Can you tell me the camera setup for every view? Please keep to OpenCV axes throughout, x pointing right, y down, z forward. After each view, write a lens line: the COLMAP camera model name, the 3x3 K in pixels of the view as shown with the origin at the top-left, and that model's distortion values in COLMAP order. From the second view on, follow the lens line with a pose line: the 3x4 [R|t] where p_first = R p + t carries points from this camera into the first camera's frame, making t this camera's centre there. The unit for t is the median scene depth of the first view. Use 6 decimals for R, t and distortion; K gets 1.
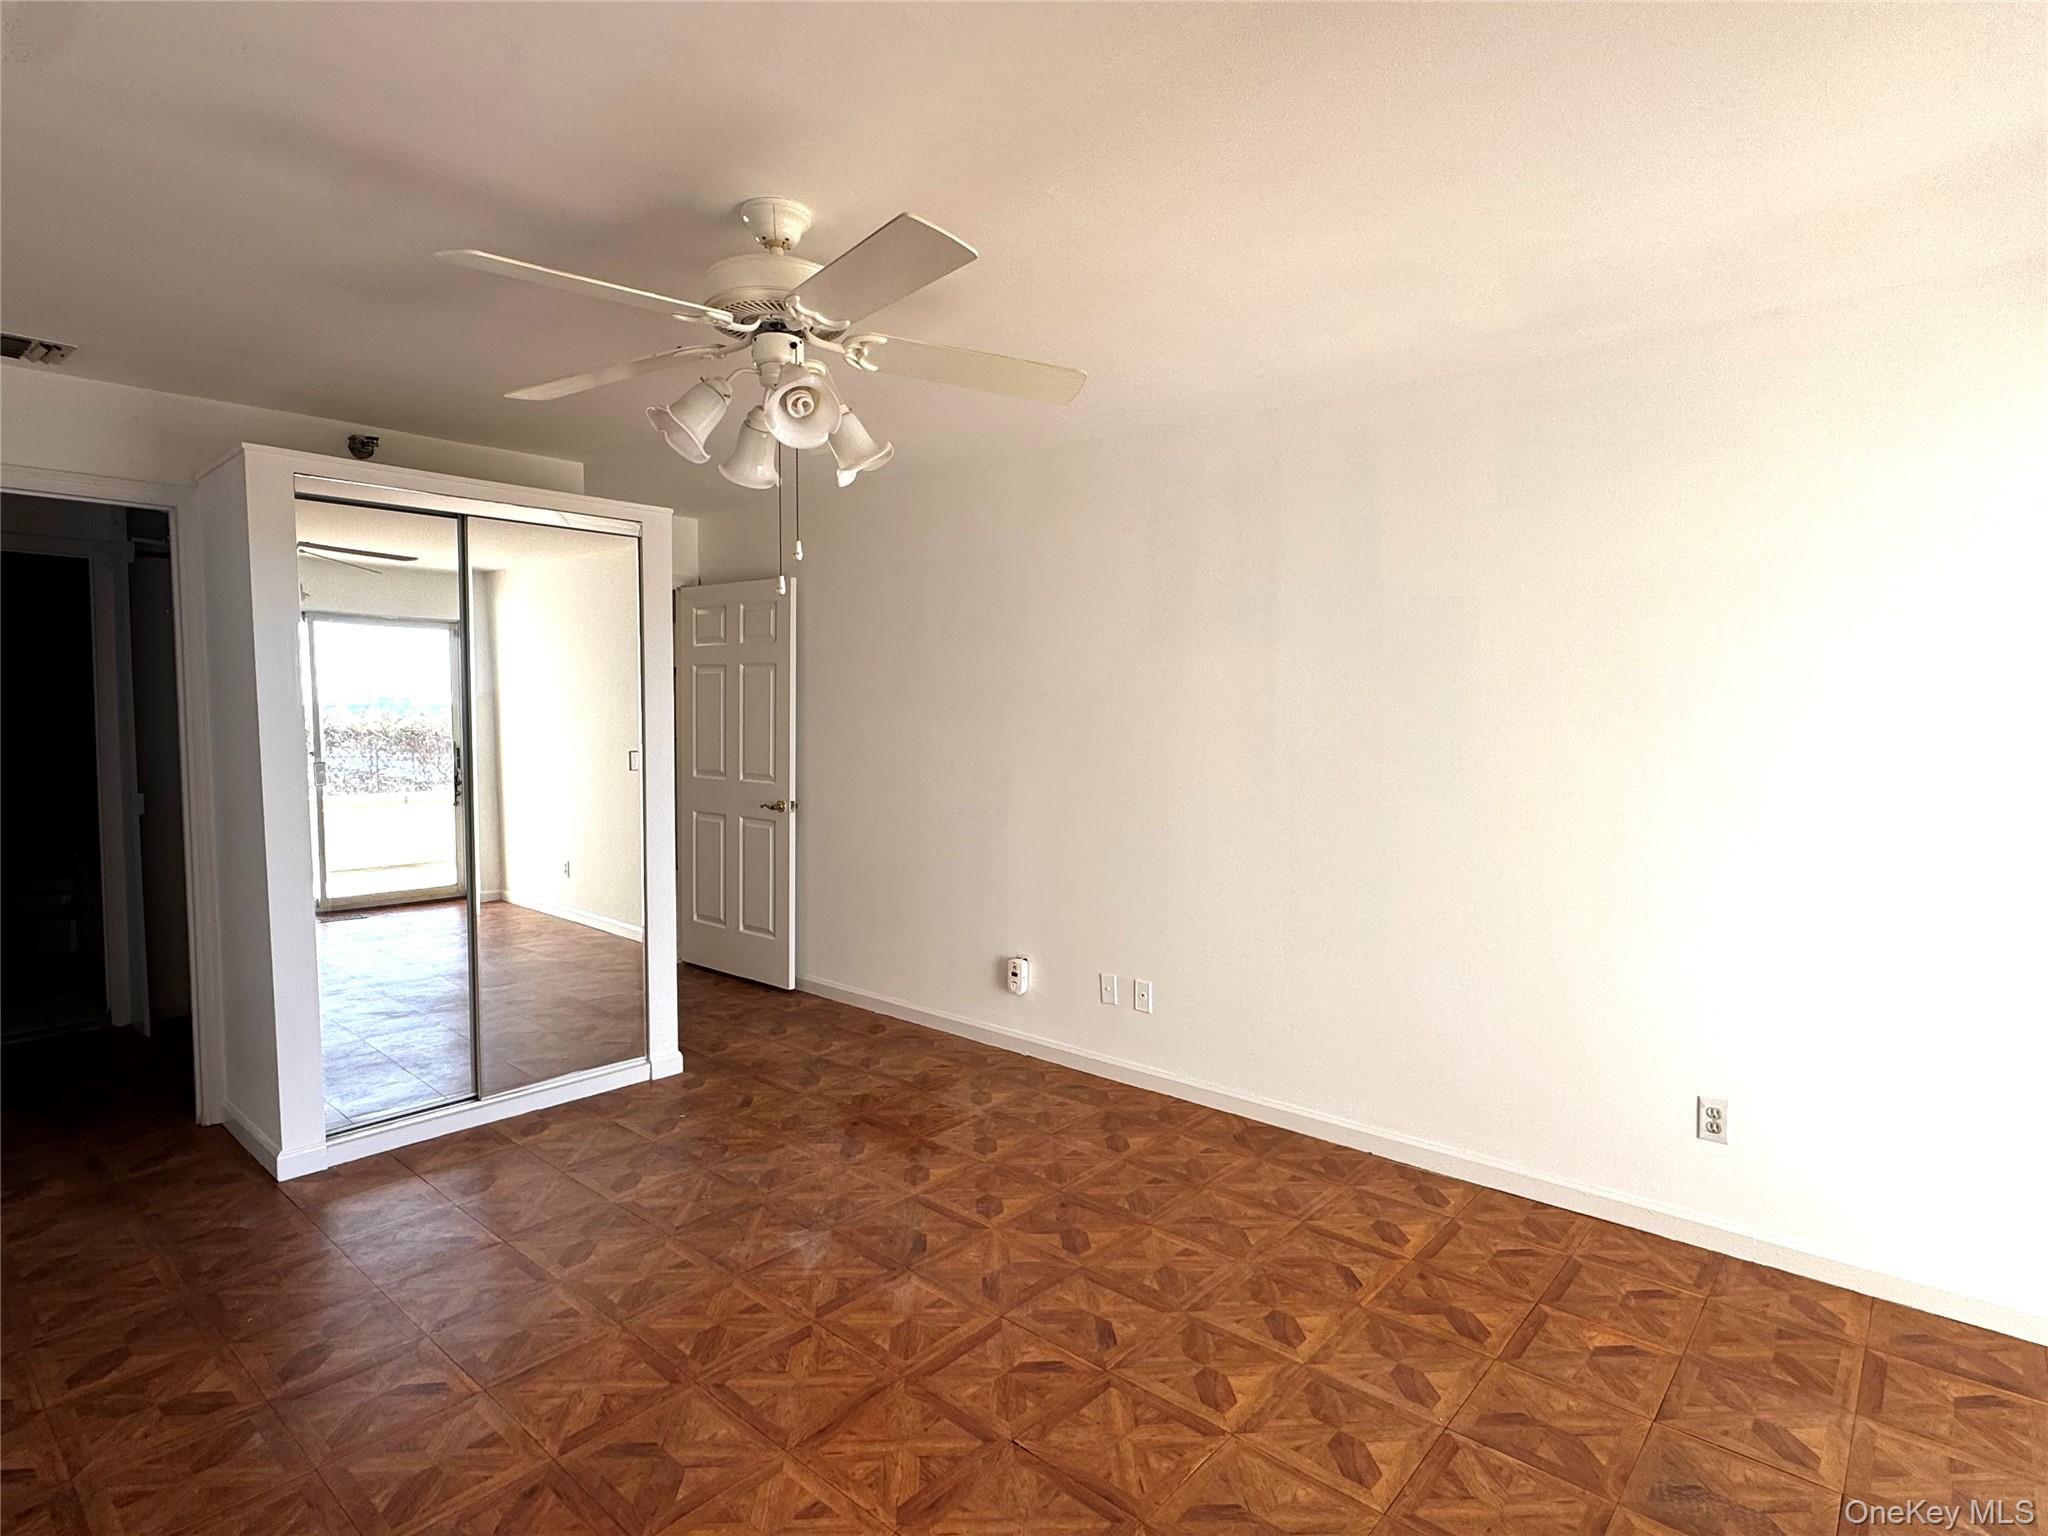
lens RADIAL K [[1082.6, 0, 1019.7], [0, 1082.6, 769.7], [0, 0, 1]] dist [-0.007420, 0.000802]
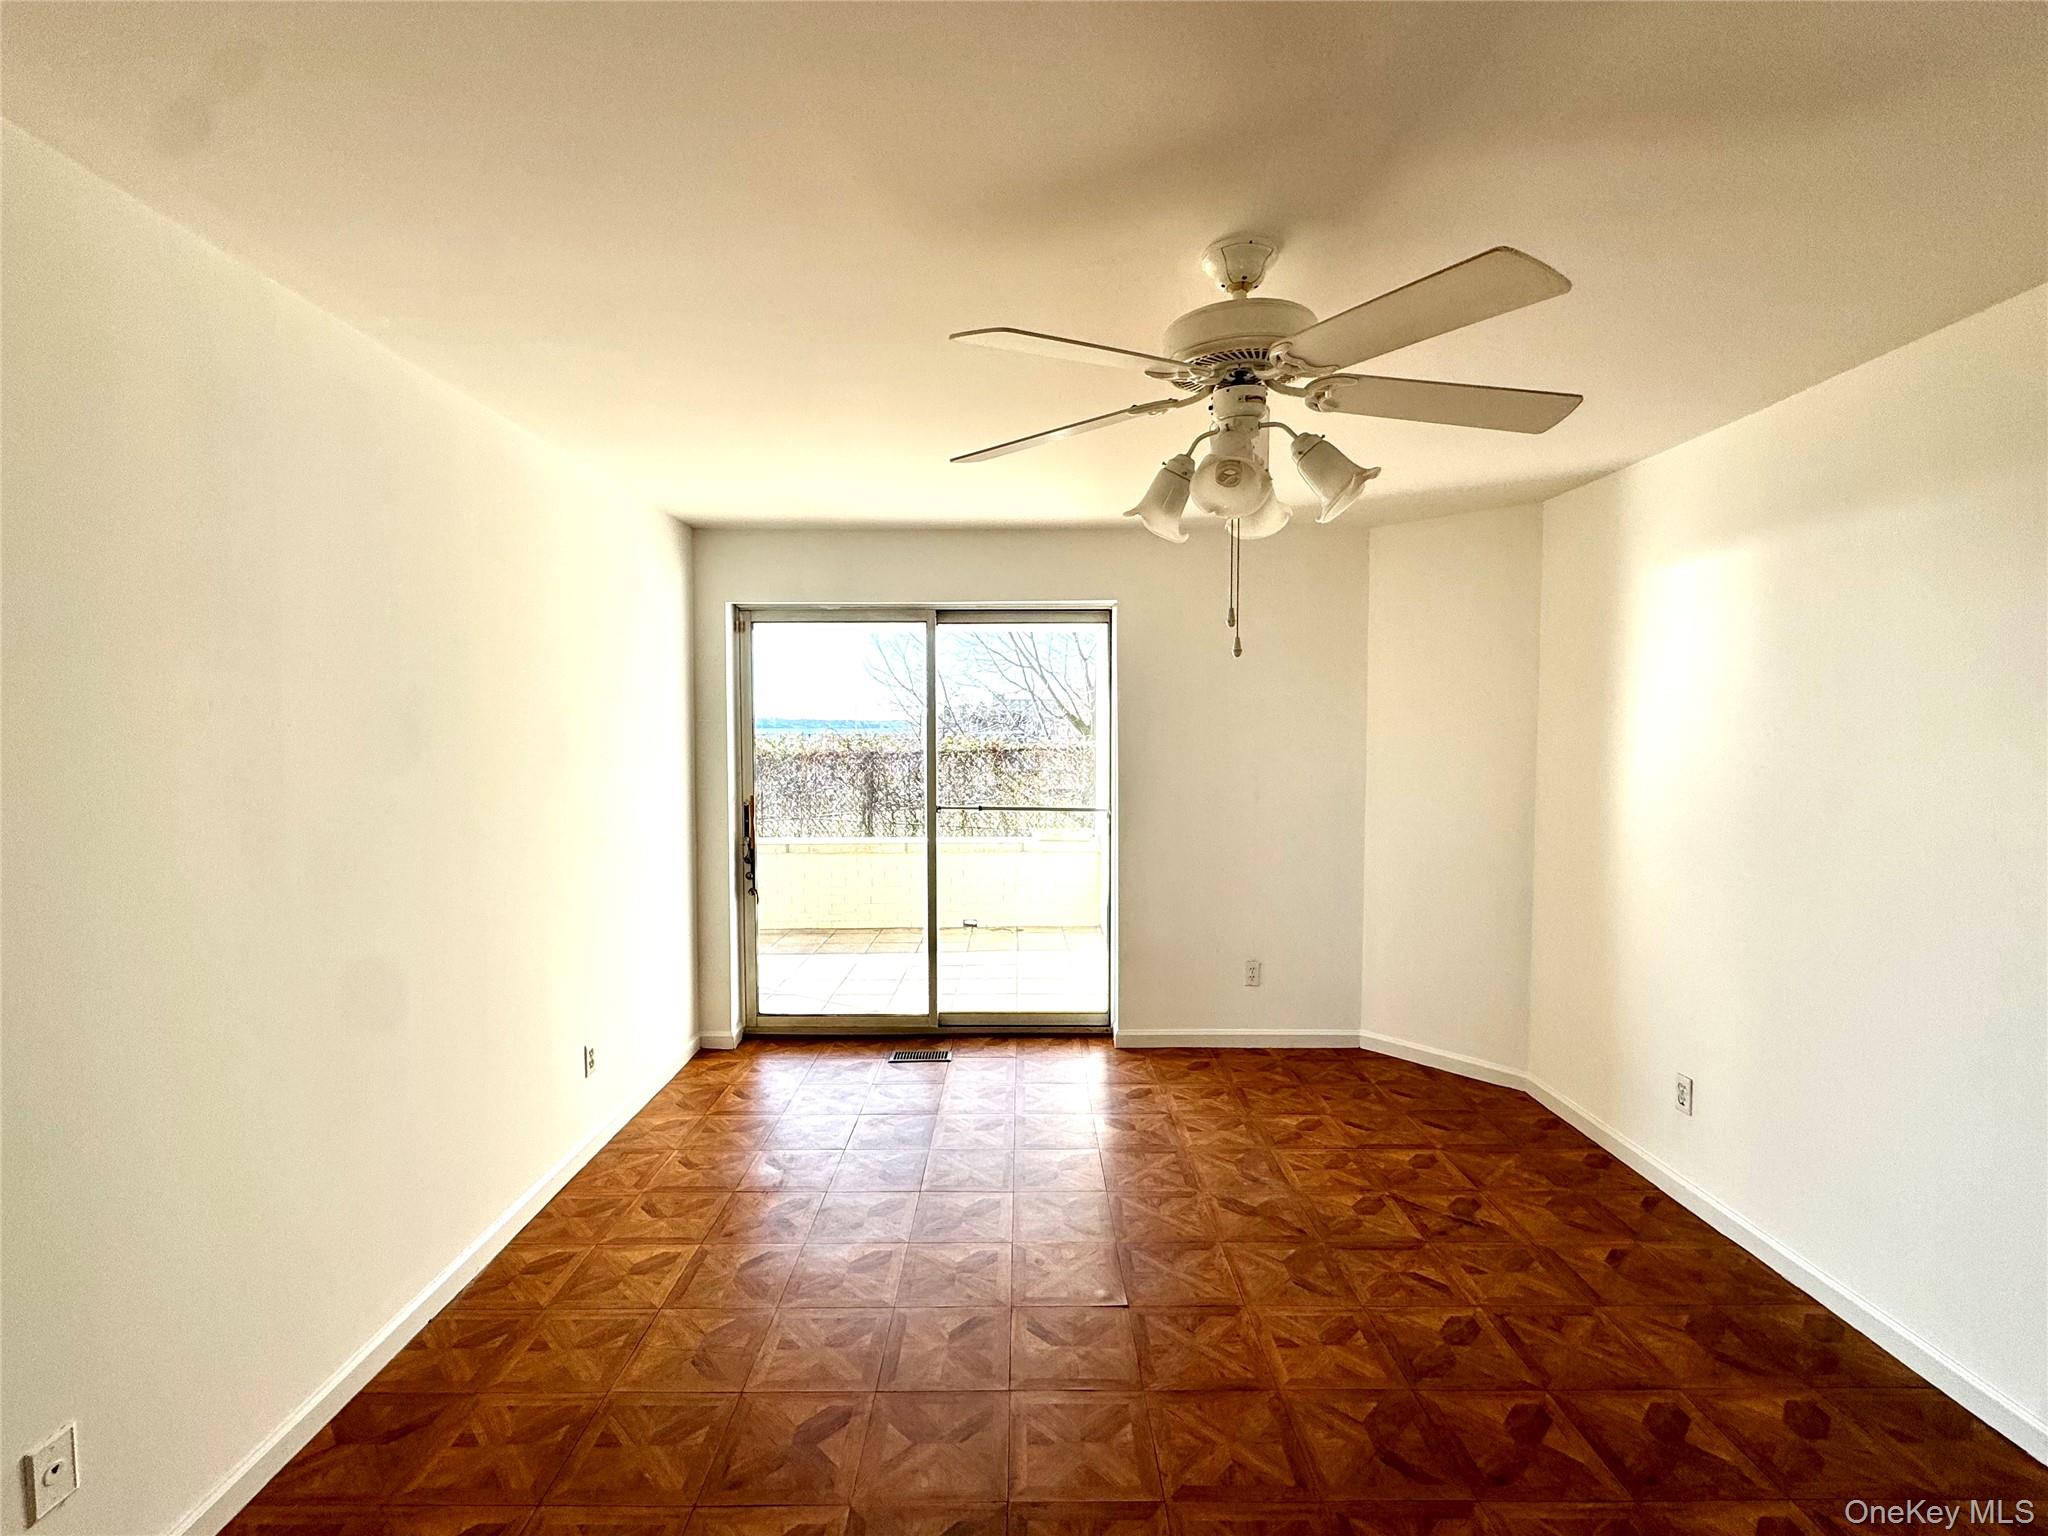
lens RADIAL K [[912.0, 0, 1022.2], [0, 912.0, 774.0], [0, 0, 1]] dist [0.000462, 0.000193]
pose [[-0.658222, -0.044809, 0.751489, -0.665486], [0.038055, 0.994970, 0.092659, -0.135685], [-0.751861, 0.089588, -0.653207, 1.589341]]
